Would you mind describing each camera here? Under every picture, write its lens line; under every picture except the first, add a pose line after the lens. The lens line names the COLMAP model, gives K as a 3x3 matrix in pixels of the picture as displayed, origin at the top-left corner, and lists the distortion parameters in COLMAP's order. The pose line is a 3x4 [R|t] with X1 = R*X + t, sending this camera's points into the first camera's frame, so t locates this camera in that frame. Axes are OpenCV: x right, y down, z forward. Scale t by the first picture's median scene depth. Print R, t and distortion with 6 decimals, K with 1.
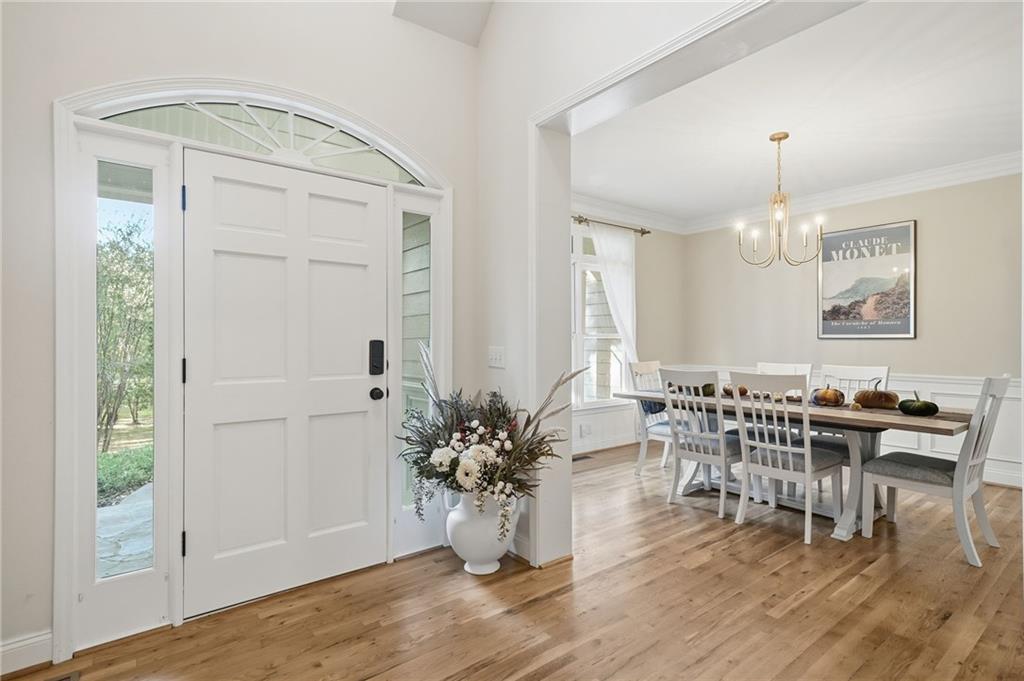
lens RADIAL K [[494.9, 0, 511.3], [0, 494.9, 339.6], [0, 0, 1]] dist [0.005948, 0.001650]
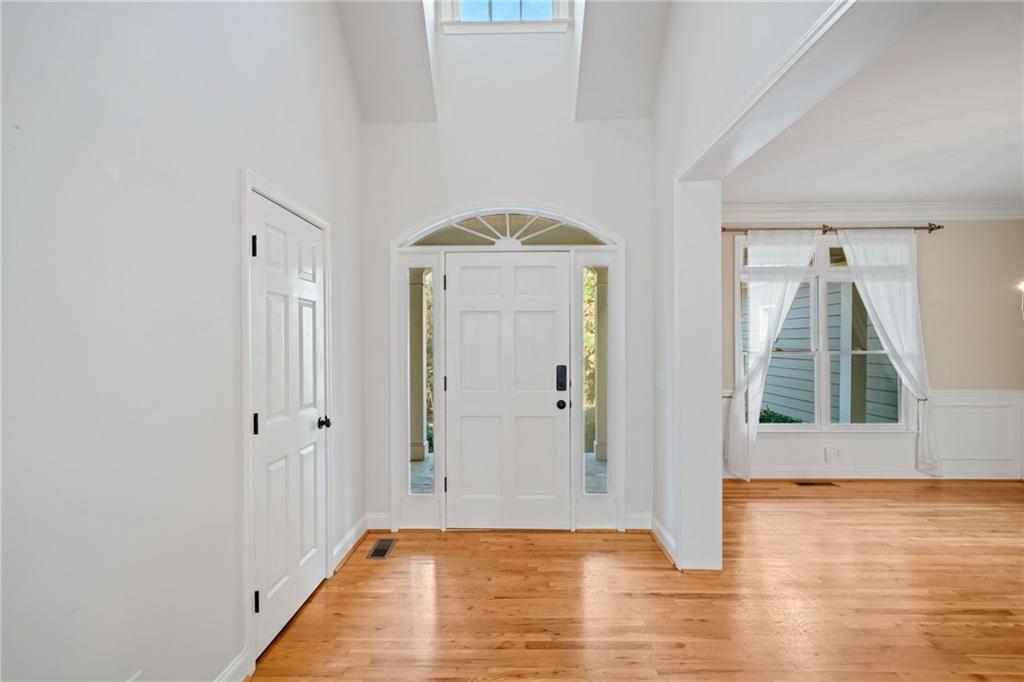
lens RADIAL K [[425.5, 0, 512.5], [0, 425.5, 341.1], [0, 0, 1]] dist [0.000706, 0.001820]
pose [[0.781823, -0.004224, -0.623486, 0.382196], [0.005135, 0.999987, -0.000336, -0.071179], [0.623479, -0.002939, 0.781834, -0.001452]]
